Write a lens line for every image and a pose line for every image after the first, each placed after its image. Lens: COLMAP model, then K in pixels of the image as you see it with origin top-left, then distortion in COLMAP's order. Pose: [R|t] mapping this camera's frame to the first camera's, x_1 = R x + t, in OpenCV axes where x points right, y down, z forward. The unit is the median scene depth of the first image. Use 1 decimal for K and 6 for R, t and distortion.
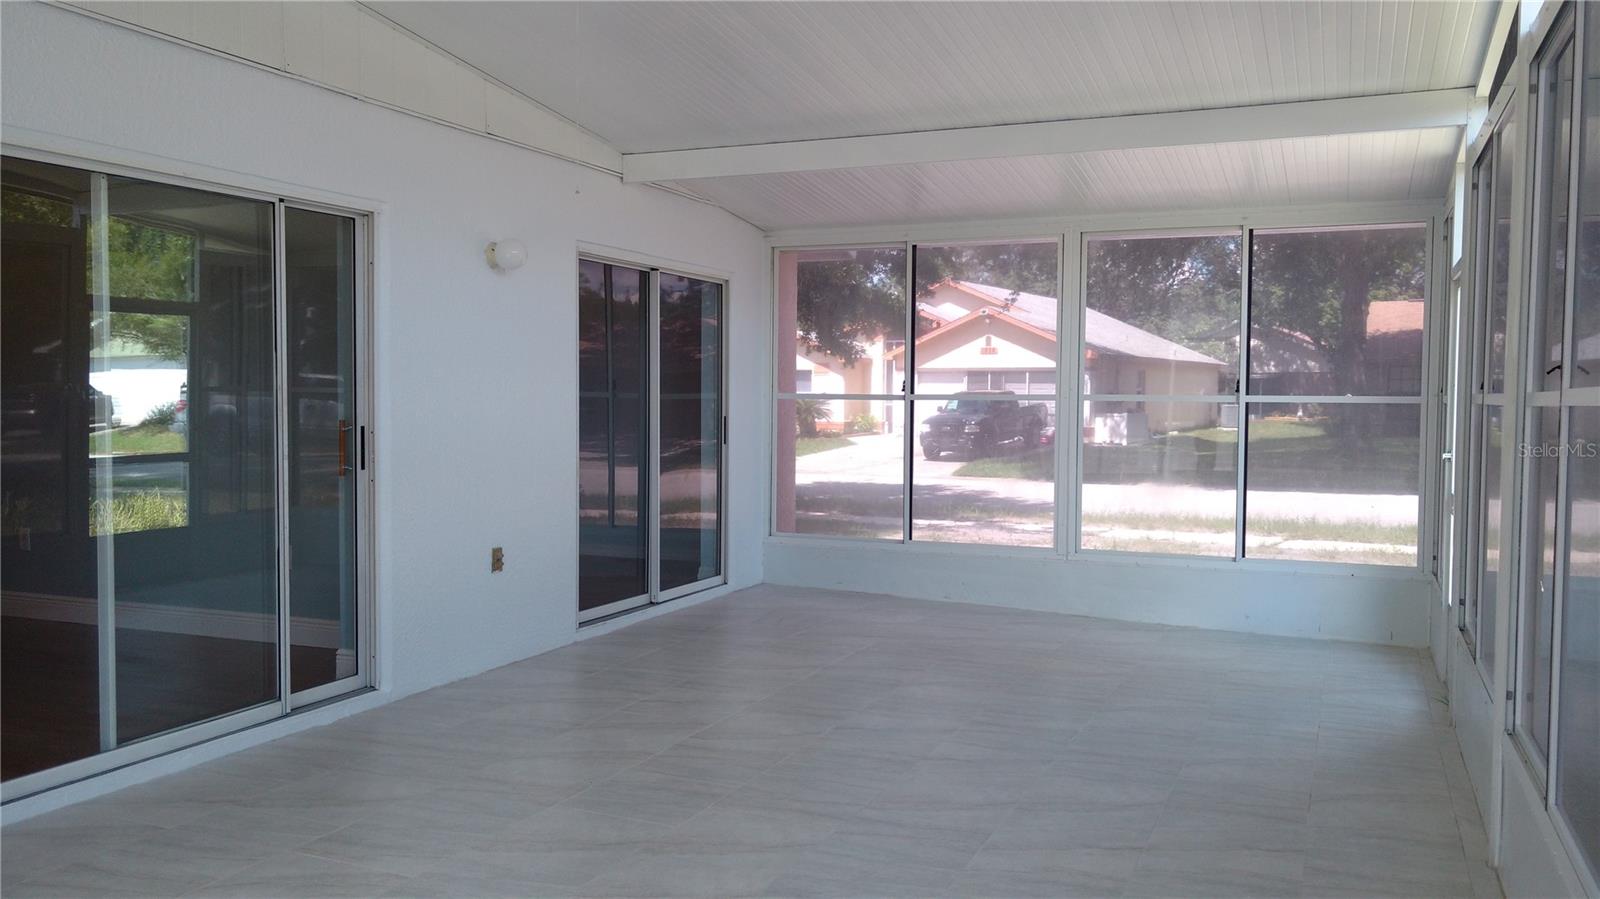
lens RADIAL K [[1298.9, 0, 813.3], [0, 1298.9, 457.8], [0, 0, 1]] dist [0.013901, 0.001085]
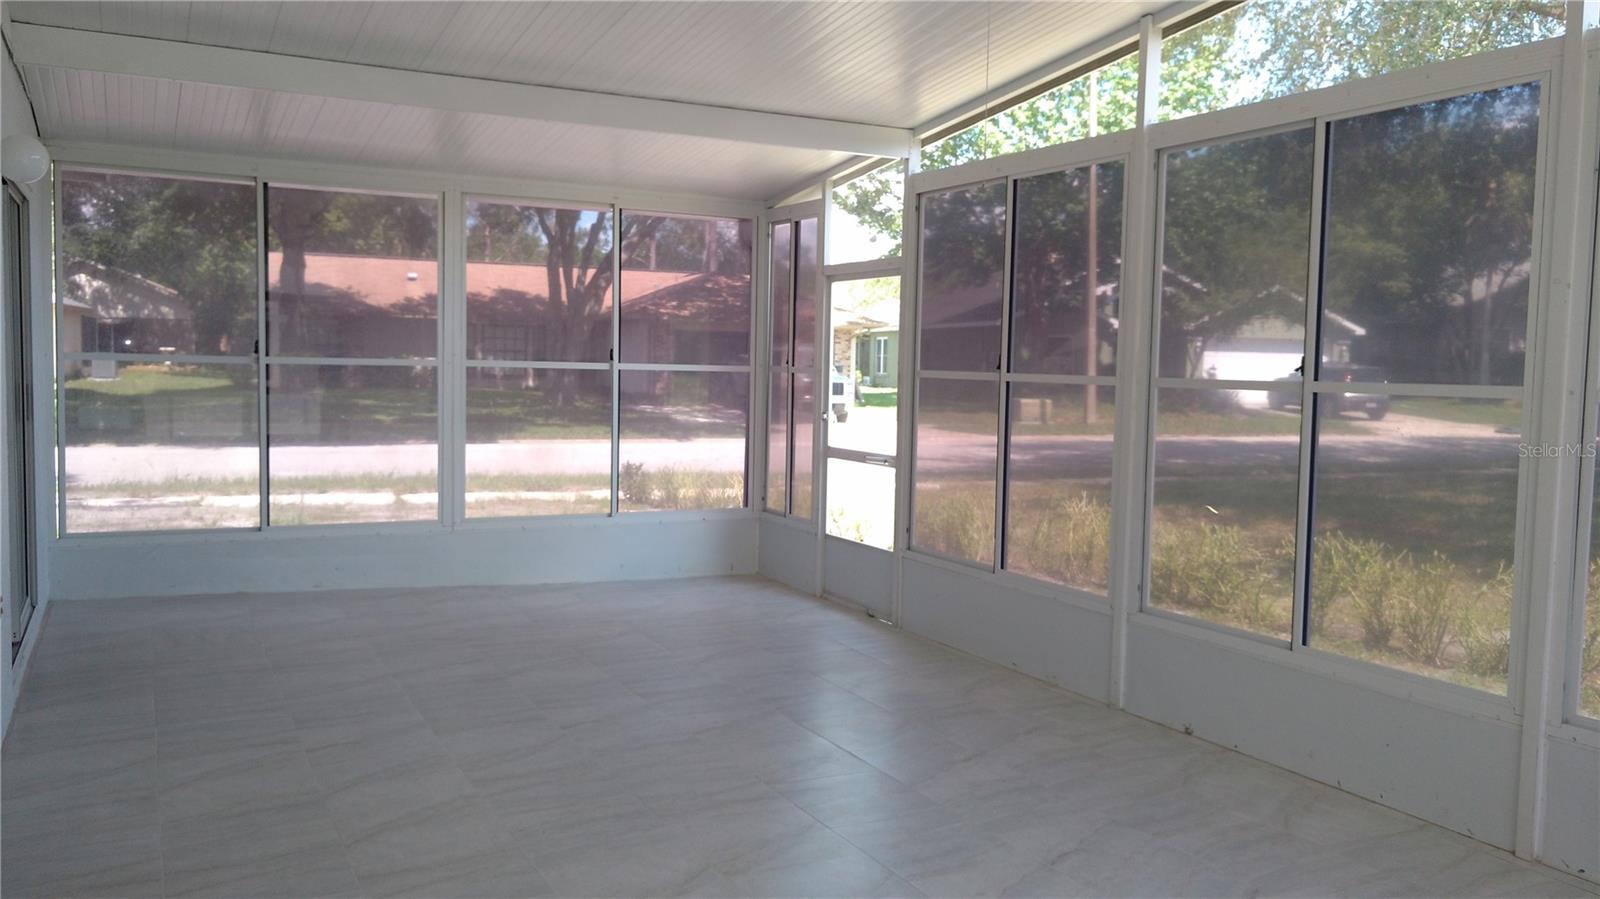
lens RADIAL K [[1298.9, 0, 813.3], [0, 1298.9, 457.8], [0, 0, 1]] dist [0.013901, 0.001085]
pose [[0.634626, -0.051697, 0.771088, -0.367264], [0.019783, 0.998520, 0.050663, -0.018980], [-0.772566, -0.016898, 0.634709, 0.170706]]
